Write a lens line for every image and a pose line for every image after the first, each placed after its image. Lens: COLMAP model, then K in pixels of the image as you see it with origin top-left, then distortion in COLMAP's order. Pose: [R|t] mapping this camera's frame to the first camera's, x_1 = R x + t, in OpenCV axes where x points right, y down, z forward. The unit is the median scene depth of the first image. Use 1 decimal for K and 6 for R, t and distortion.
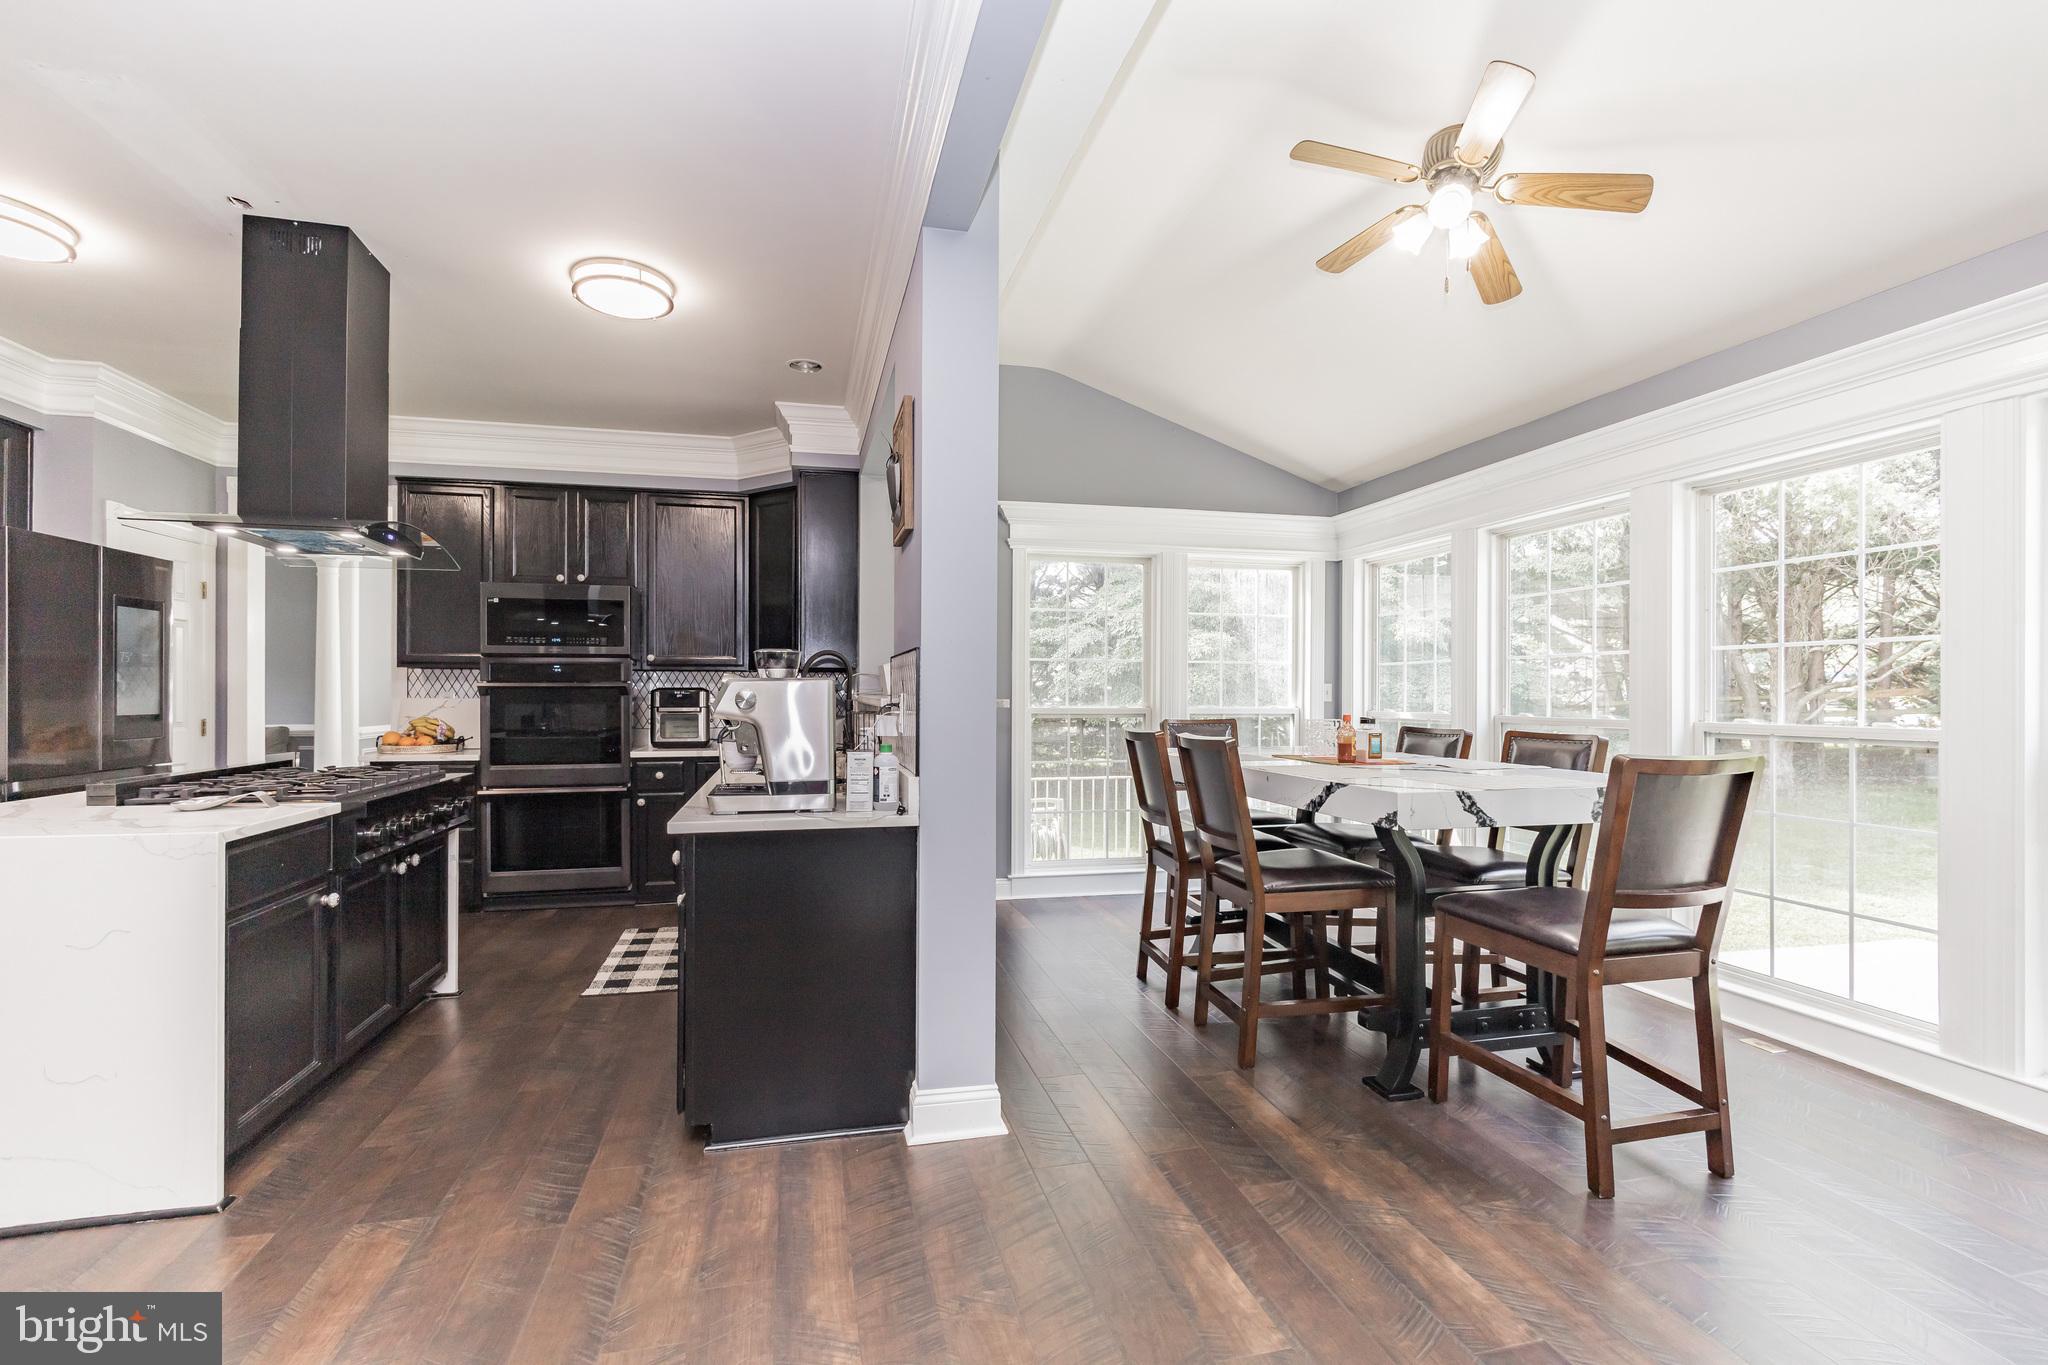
lens RADIAL K [[895.3, 0, 992.7], [0, 895.3, 695.7], [0, 0, 1]] dist [-0.000964, -0.000046]
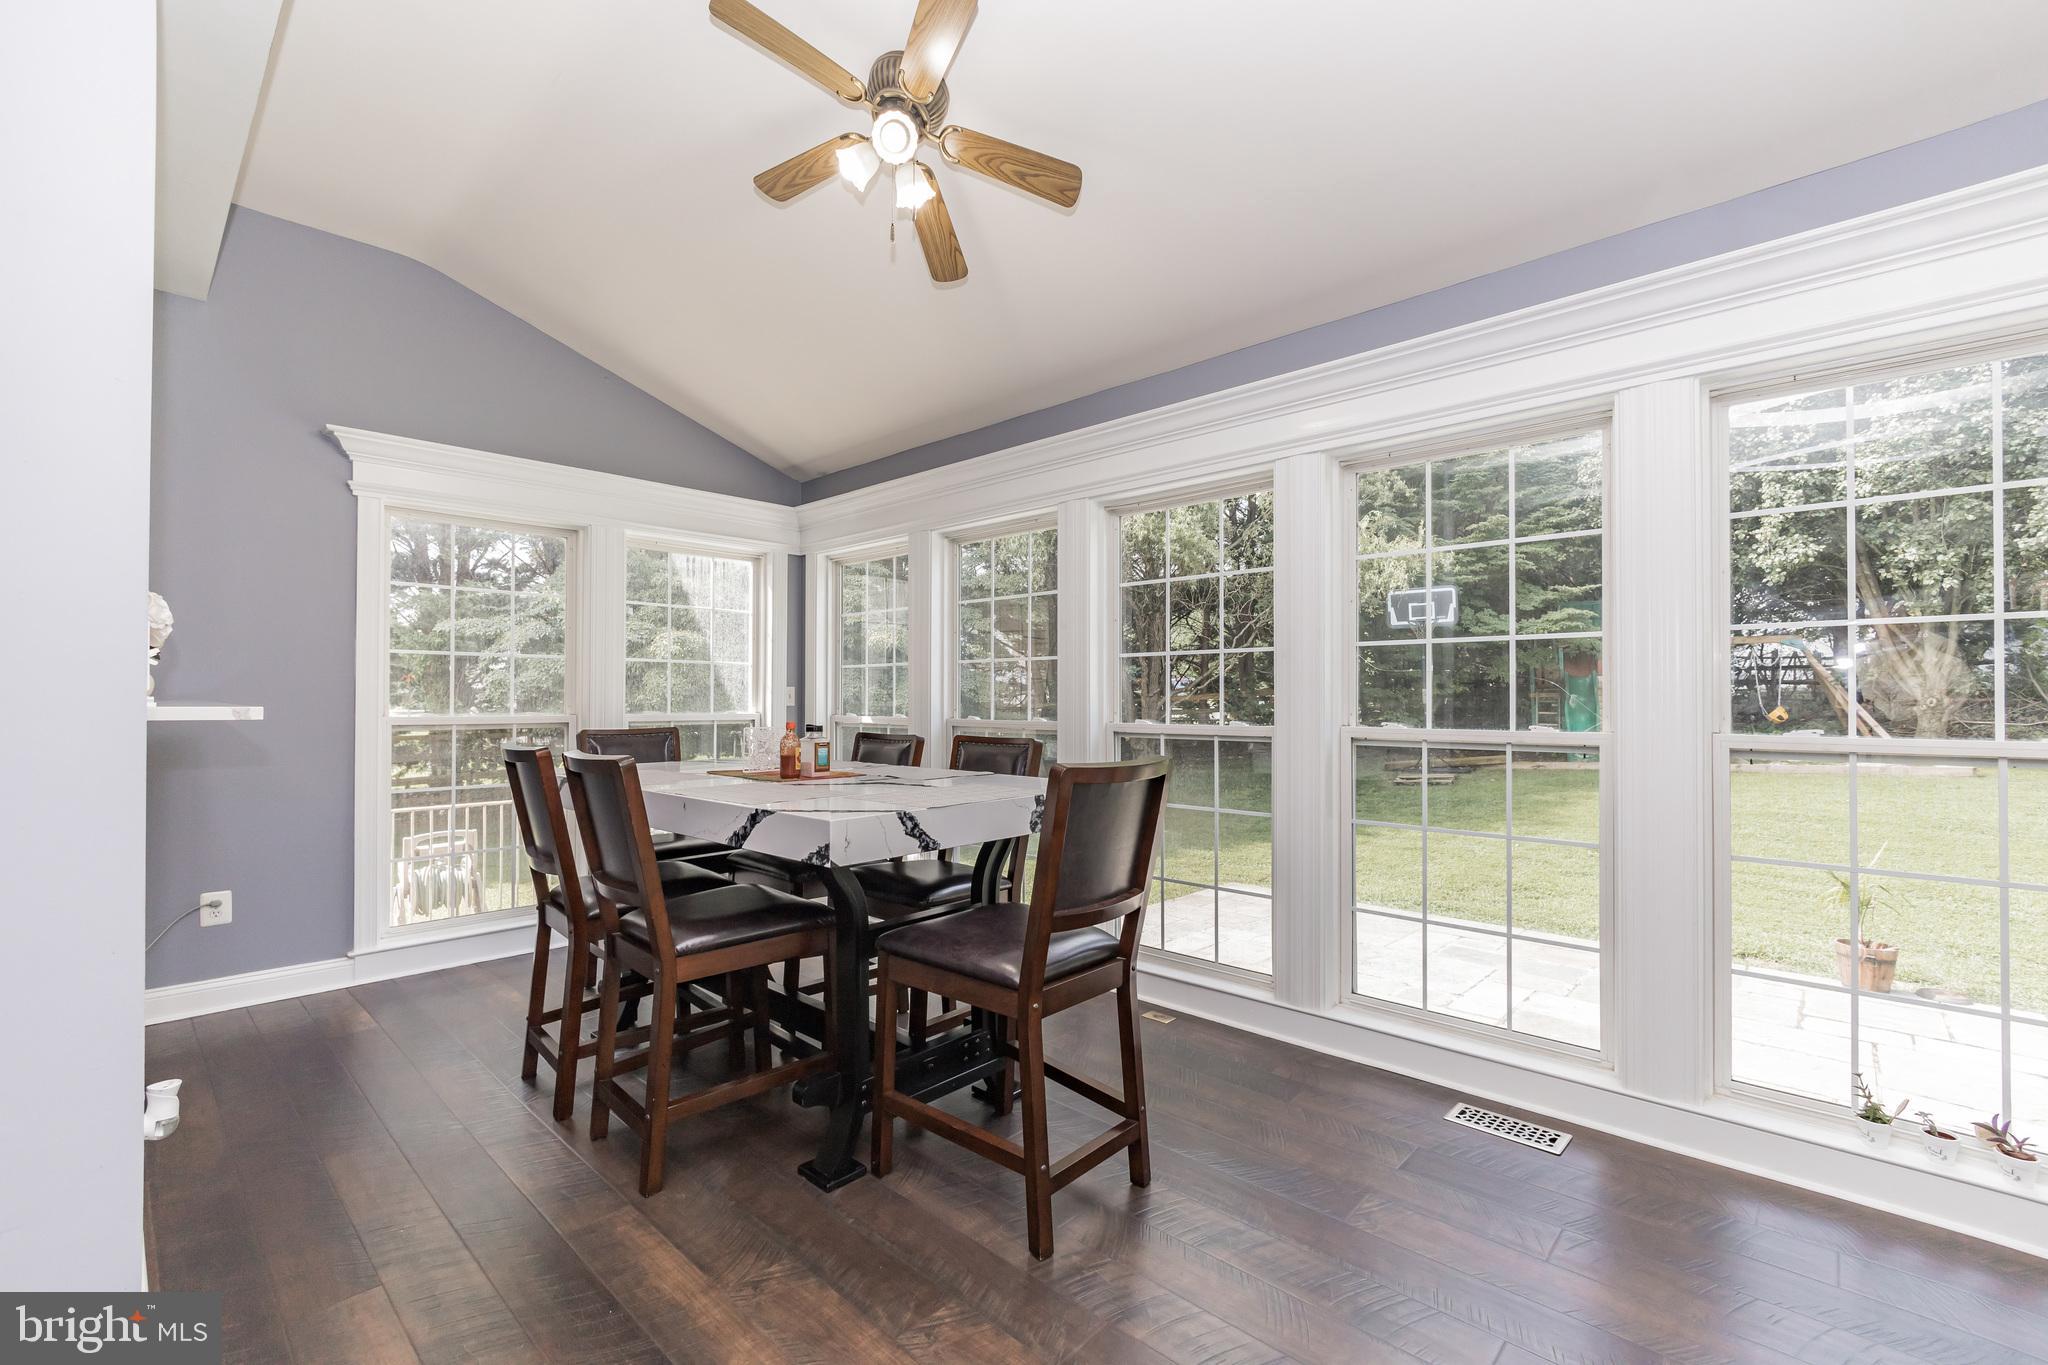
lens RADIAL K [[879.8, 0, 1026.4], [0, 879.8, 697.3], [0, 0, 1]] dist [-0.005779, 0.000995]
pose [[0.829714, 0.000373, 0.558189, 0.134729], [0.001289, 0.999996, -0.002583, 0.000644], [-0.558188, 0.002863, 0.829710, 0.211227]]
